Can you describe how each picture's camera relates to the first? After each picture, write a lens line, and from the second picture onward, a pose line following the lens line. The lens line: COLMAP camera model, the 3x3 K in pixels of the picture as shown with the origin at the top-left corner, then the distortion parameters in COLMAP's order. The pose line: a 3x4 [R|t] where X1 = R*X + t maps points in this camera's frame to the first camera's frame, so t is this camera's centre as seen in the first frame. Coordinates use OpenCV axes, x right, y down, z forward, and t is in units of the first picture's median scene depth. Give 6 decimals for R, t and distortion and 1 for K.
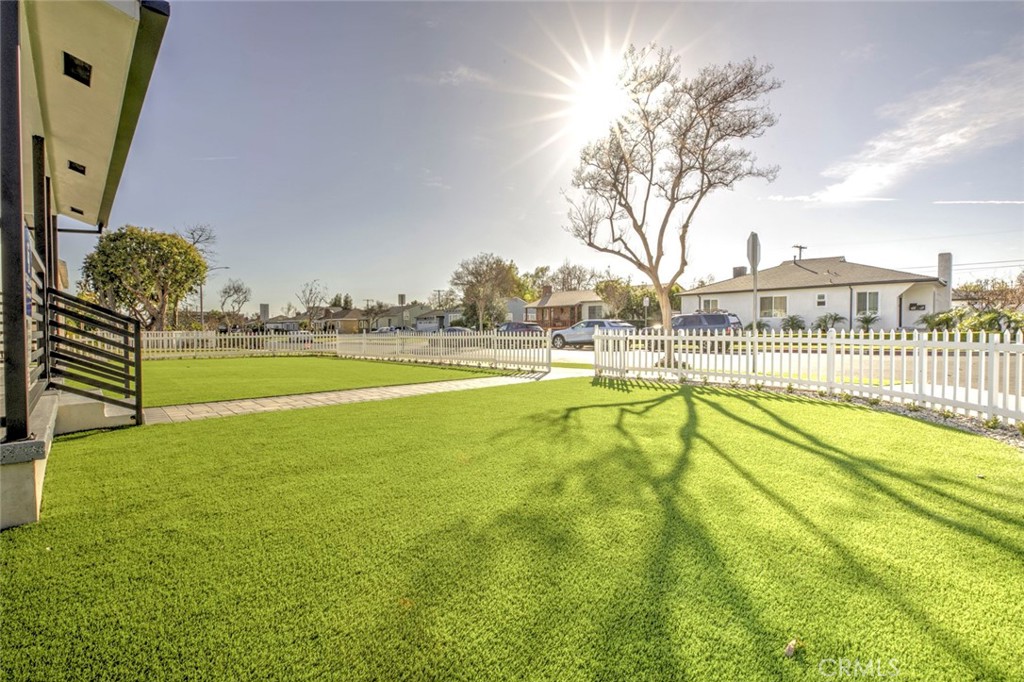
lens RADIAL K [[467.0, 0, 509.2], [0, 467.0, 340.1], [0, 0, 1]] dist [0.017373, -0.000165]
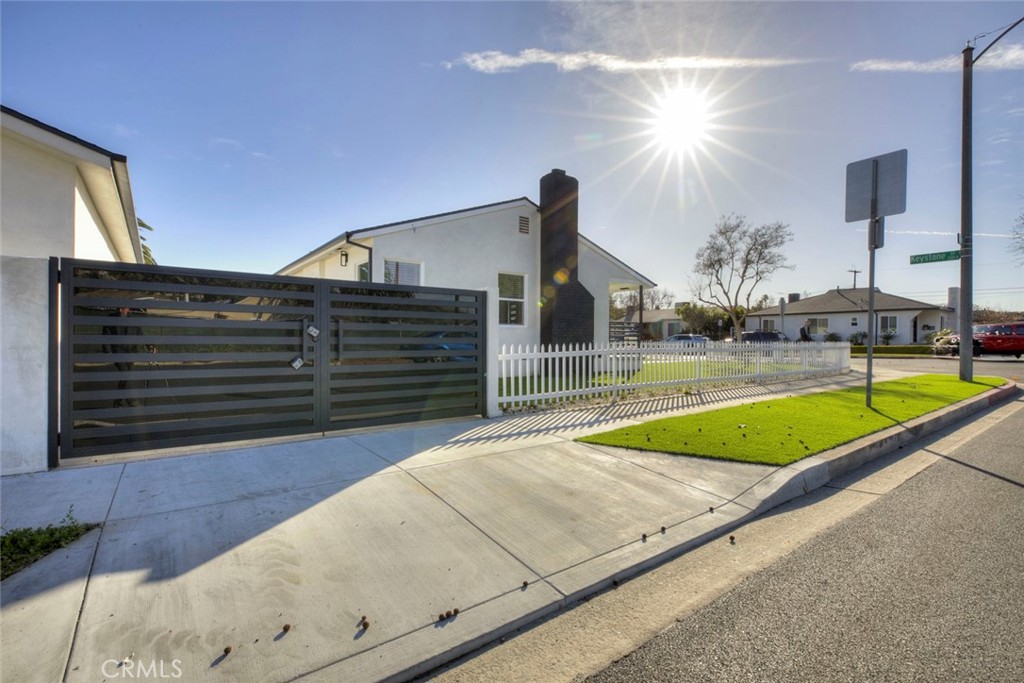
lens RADIAL K [[467.0, 0, 504.9], [0, 467.0, 339.4], [0, 0, 1]] dist [0.017373, -0.000165]
pose [[0.992844, 0.010000, -0.118996, -0.190824], [-0.013098, 0.999594, -0.025286, 0.015391], [0.118695, 0.026664, 0.992573, -0.504753]]
